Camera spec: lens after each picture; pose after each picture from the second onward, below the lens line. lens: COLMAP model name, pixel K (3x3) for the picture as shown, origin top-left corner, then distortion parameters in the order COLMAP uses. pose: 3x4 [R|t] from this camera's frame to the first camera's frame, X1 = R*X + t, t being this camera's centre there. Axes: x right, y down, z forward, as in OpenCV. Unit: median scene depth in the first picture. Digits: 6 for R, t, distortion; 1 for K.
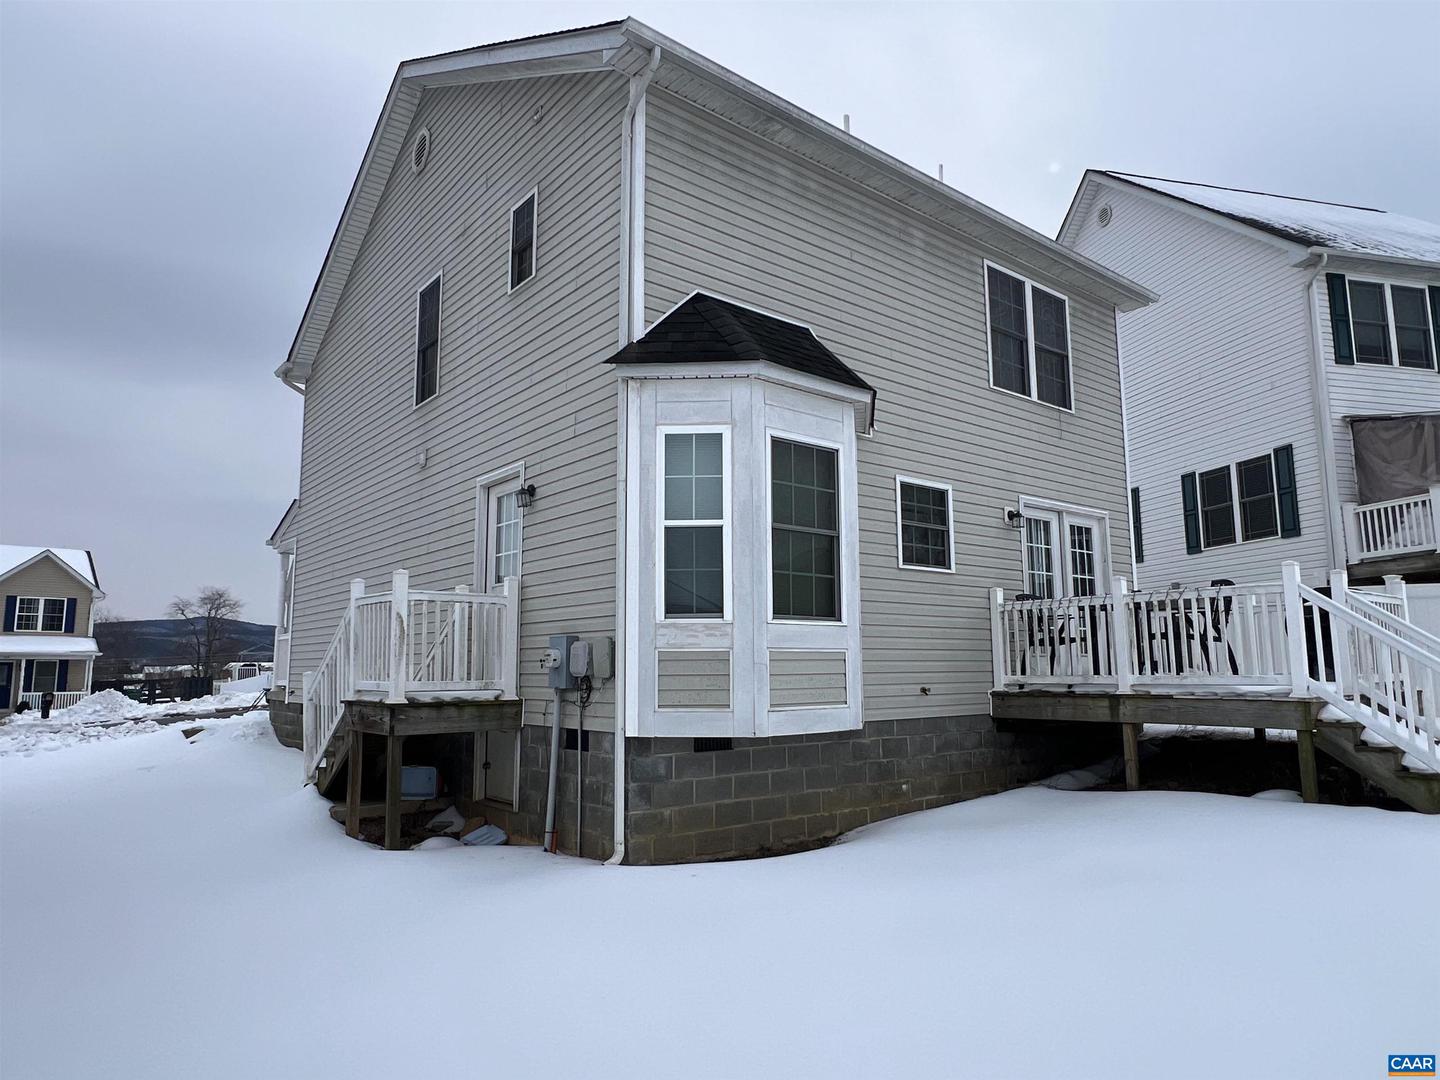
lens RADIAL K [[900.4, 0, 712.1], [0, 900.4, 535.7], [0, 0, 1]] dist [0.037358, 0.000577]
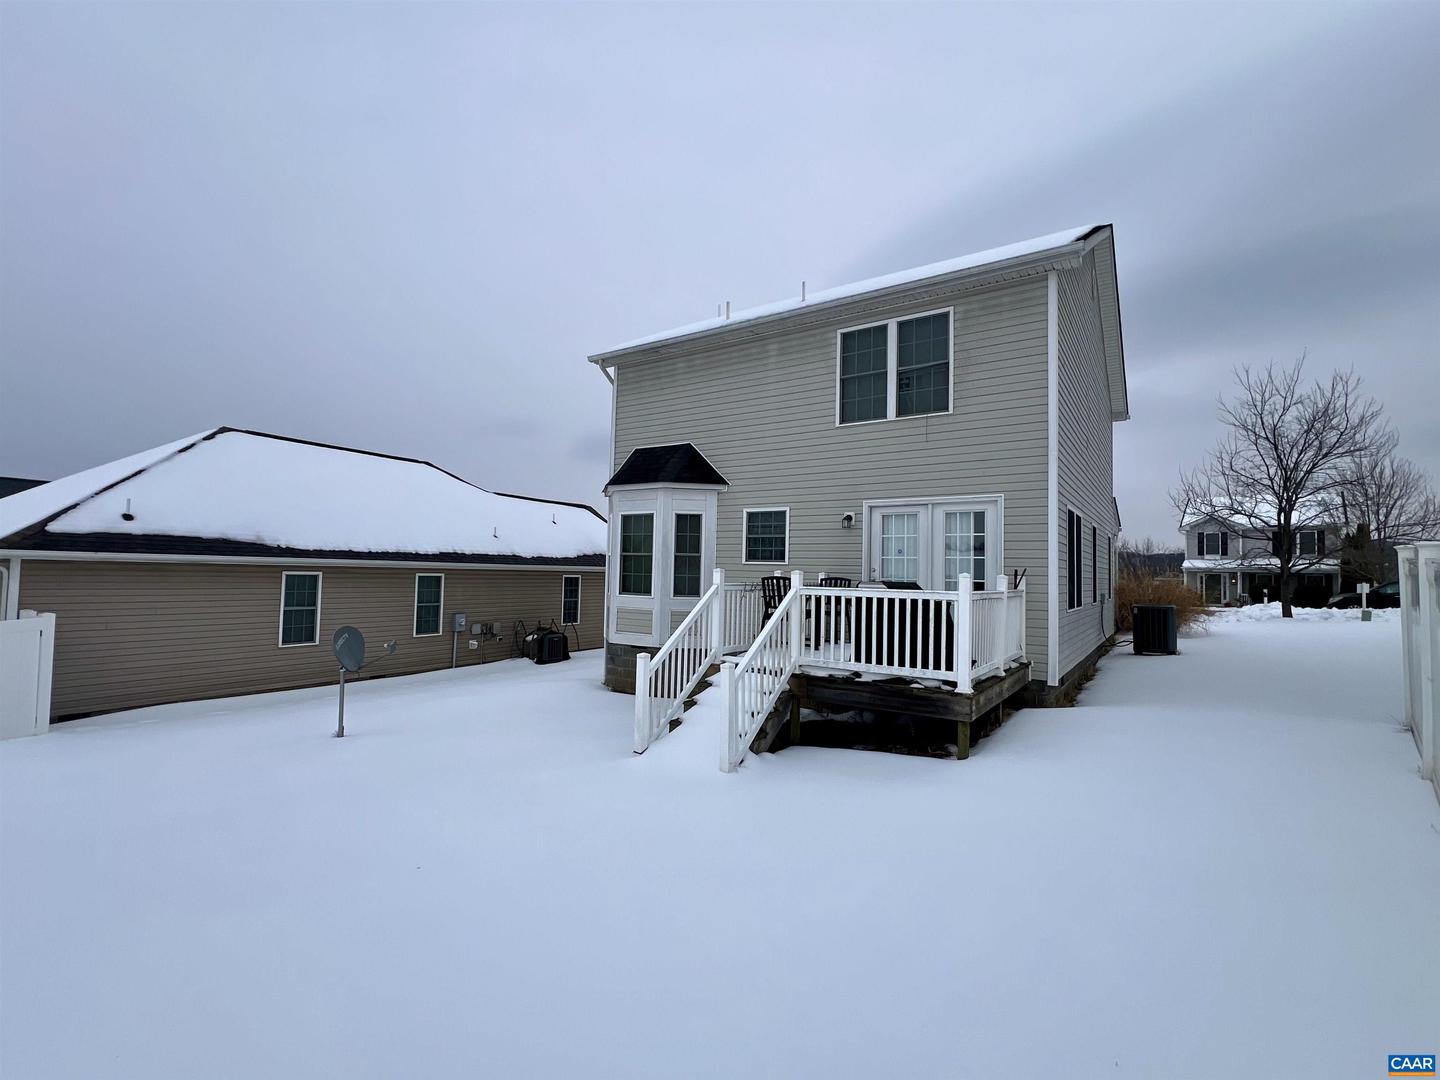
lens RADIAL K [[657.1, 0, 718.4], [0, 657.1, 546.4], [0, 0, 1]] dist [0.003556, -0.000672]
pose [[0.293614, -0.029760, -0.955461, 1.370282], [0.114350, 0.993432, 0.004197, -0.007572], [0.949060, -0.110489, 0.295089, 0.578566]]
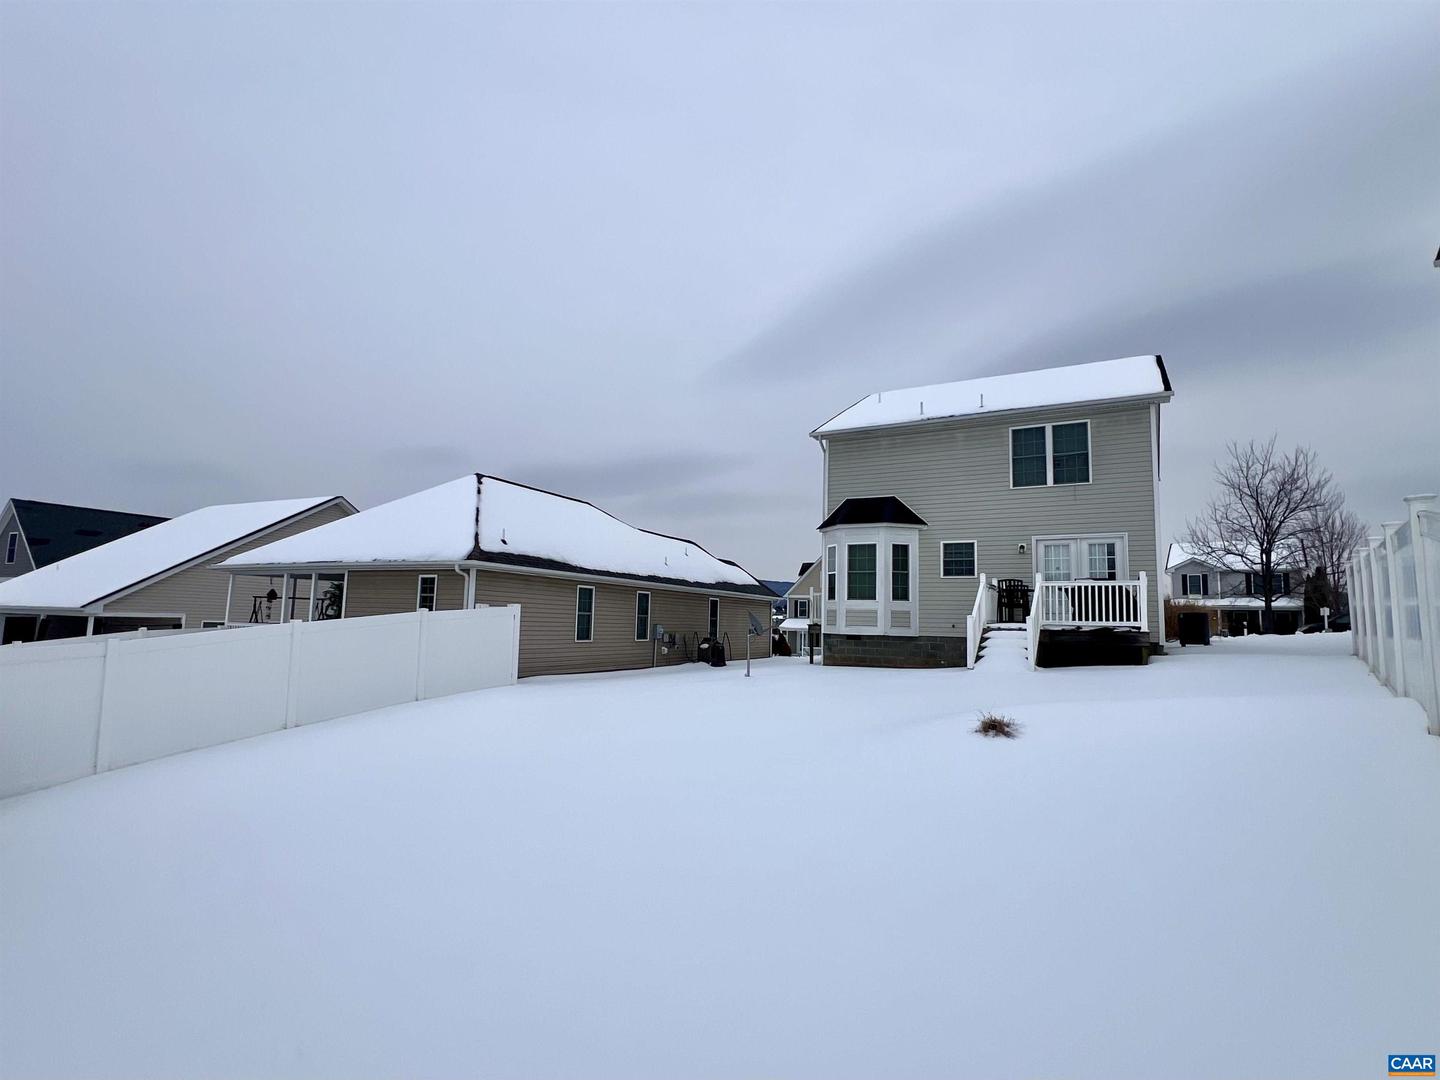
lens RADIAL K [[729.0, 0, 716.6], [0, 729.0, 546.5], [0, 0, 1]] dist [0.002144, 0.000603]
pose [[0.375091, -0.087571, -0.922842, 1.857356], [0.107416, 0.992928, -0.050562, -0.016490], [0.920743, -0.080163, 0.381845, -0.366795]]
